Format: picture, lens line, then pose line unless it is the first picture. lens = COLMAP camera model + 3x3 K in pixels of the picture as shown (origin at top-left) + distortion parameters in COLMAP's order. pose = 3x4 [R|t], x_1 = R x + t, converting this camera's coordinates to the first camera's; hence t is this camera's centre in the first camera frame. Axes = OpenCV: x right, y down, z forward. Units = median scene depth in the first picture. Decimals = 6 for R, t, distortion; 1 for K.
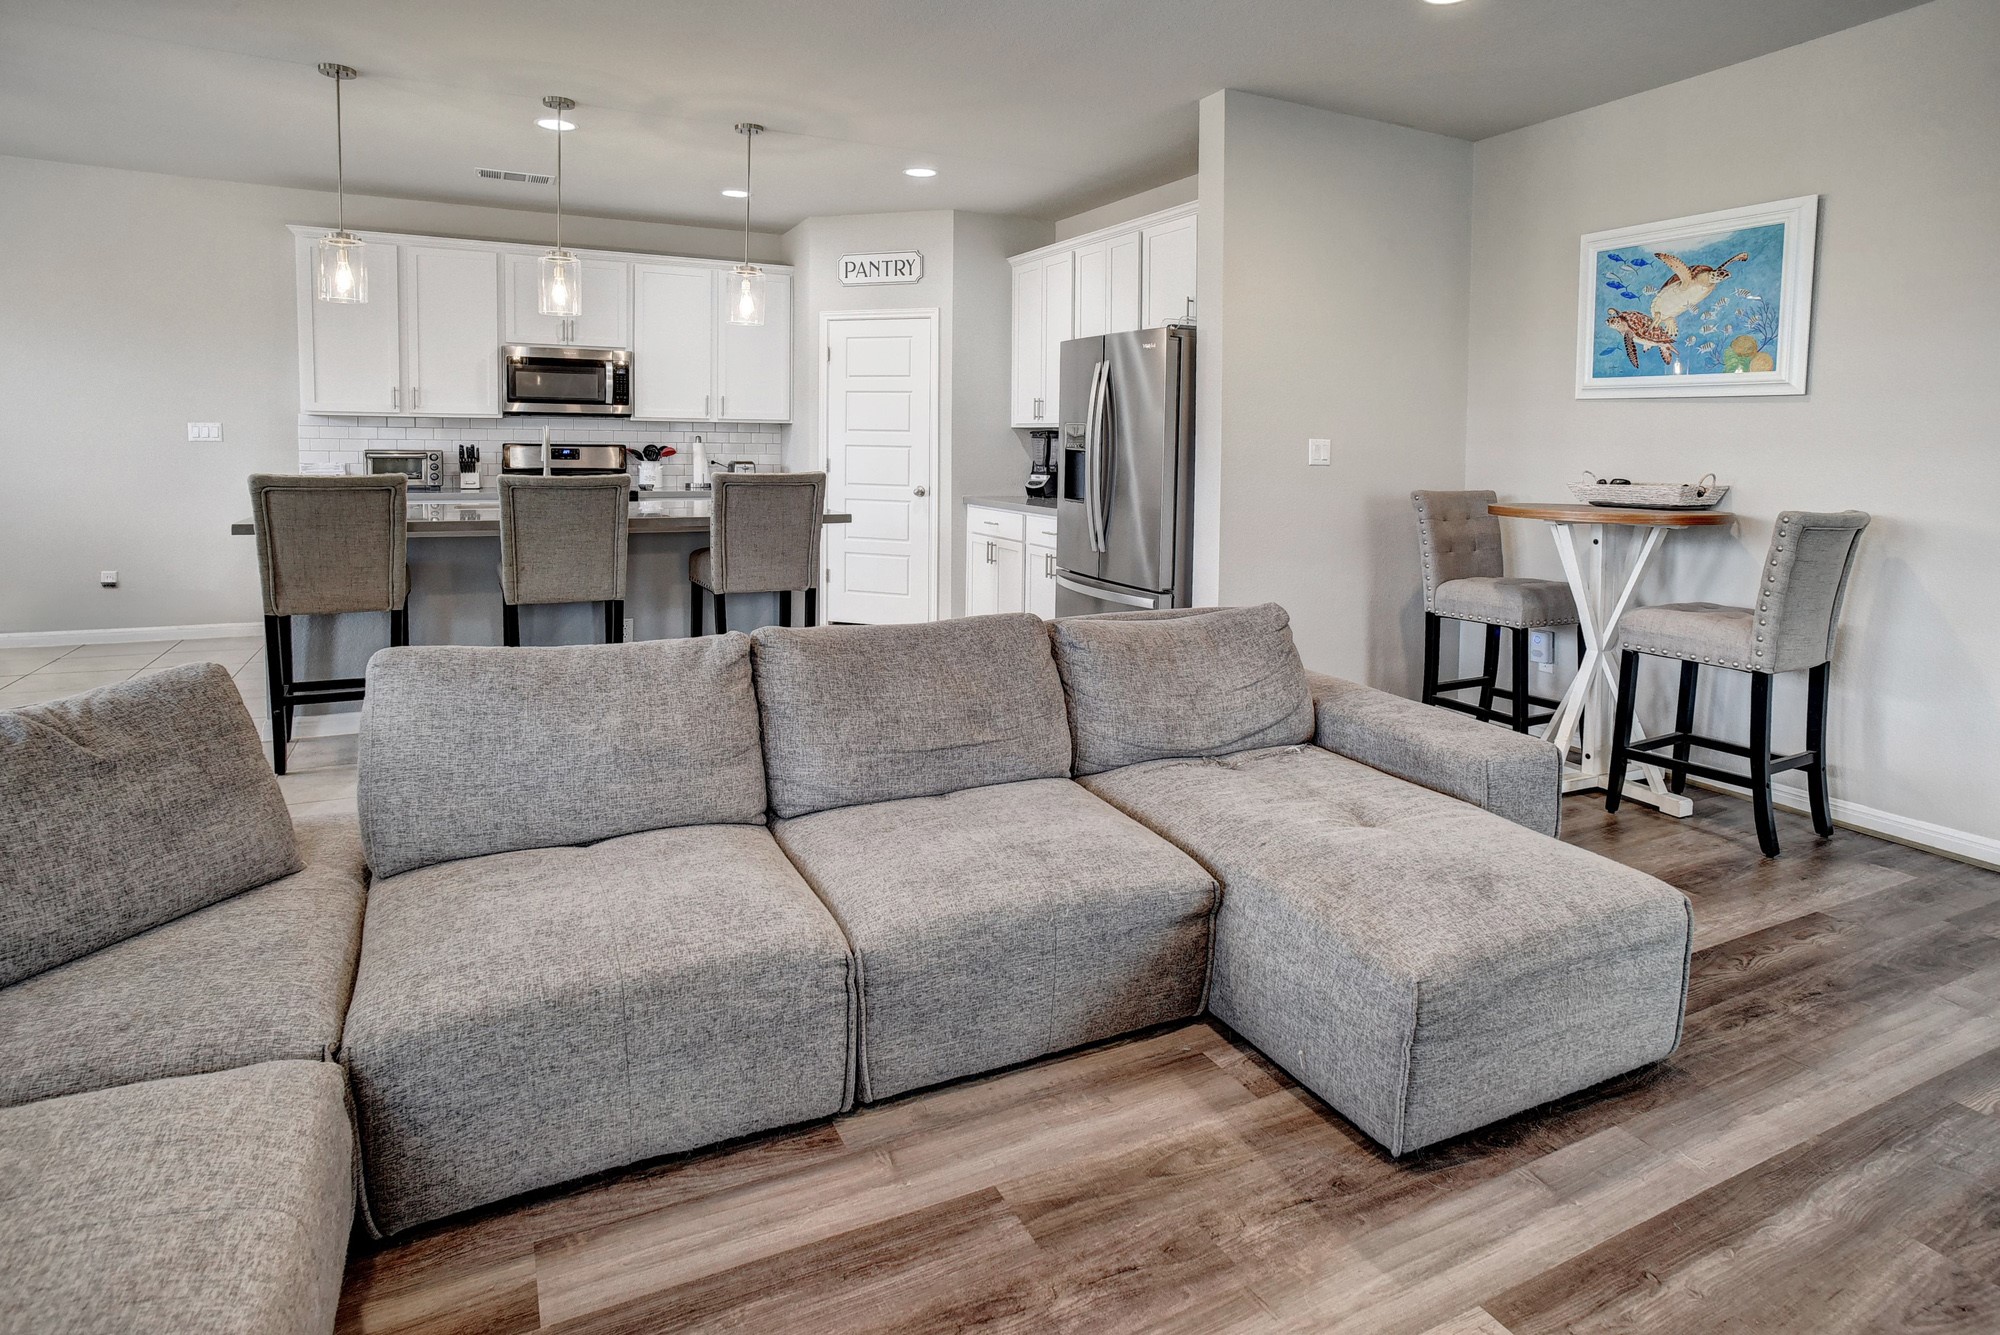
lens RADIAL K [[1048.7, 0, 923.3], [0, 1048.7, 499.8], [0, 0, 1]] dist [-0.061993, 0.023069]
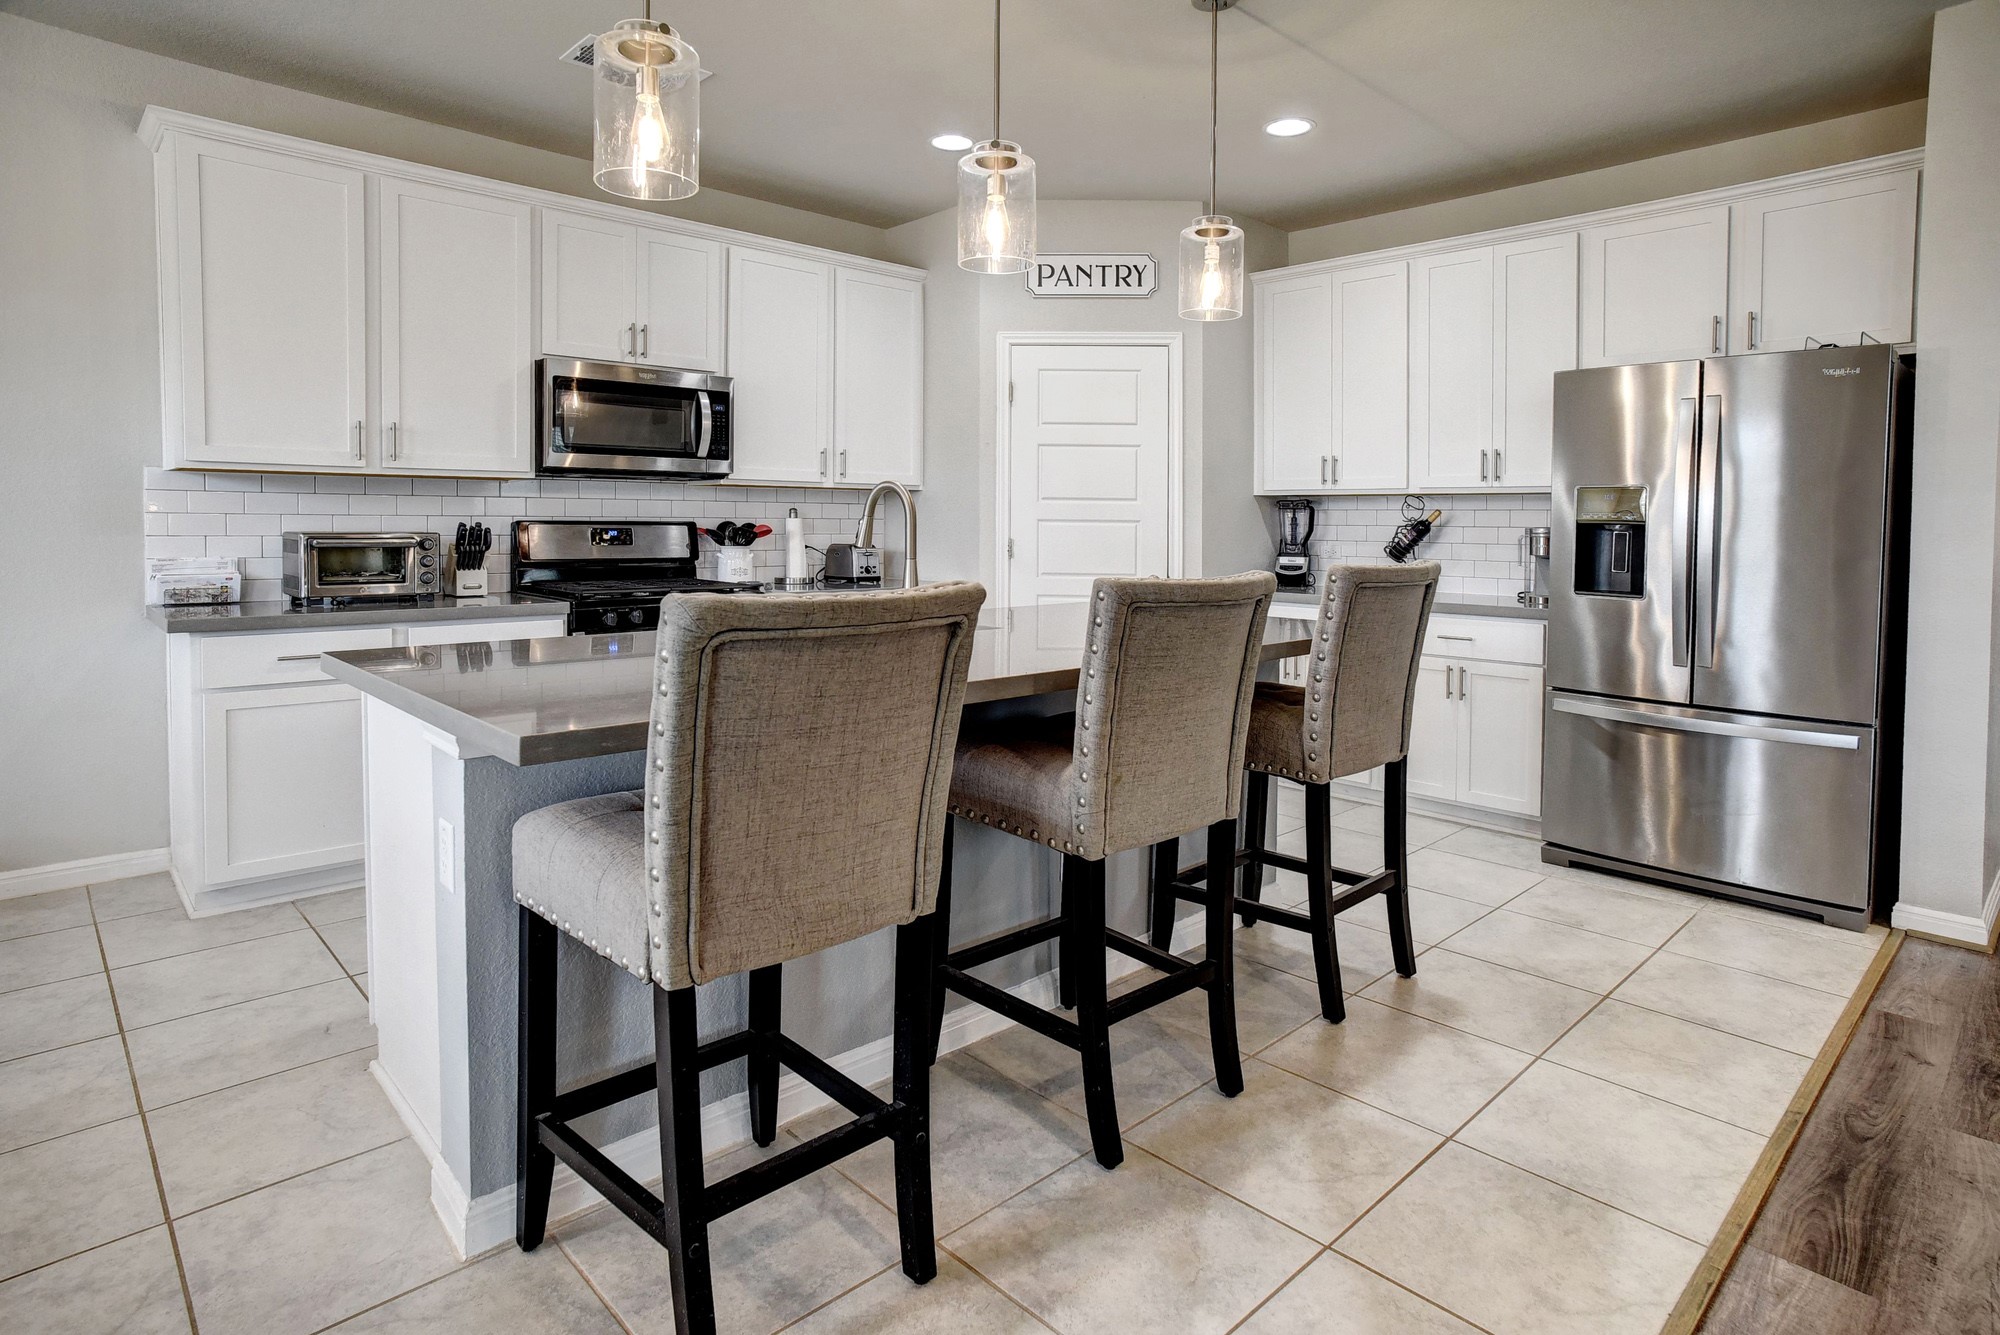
lens RADIAL K [[1065.0, 0, 972.8], [0, 1065.0, 559.1], [0, 0, 1]] dist [-0.030200, 0.025769]
pose [[0.947702, -0.018450, 0.318622, -0.355589], [0.024465, 0.999590, -0.014886, -0.015928], [-0.318217, 0.021902, 0.947765, 0.331602]]
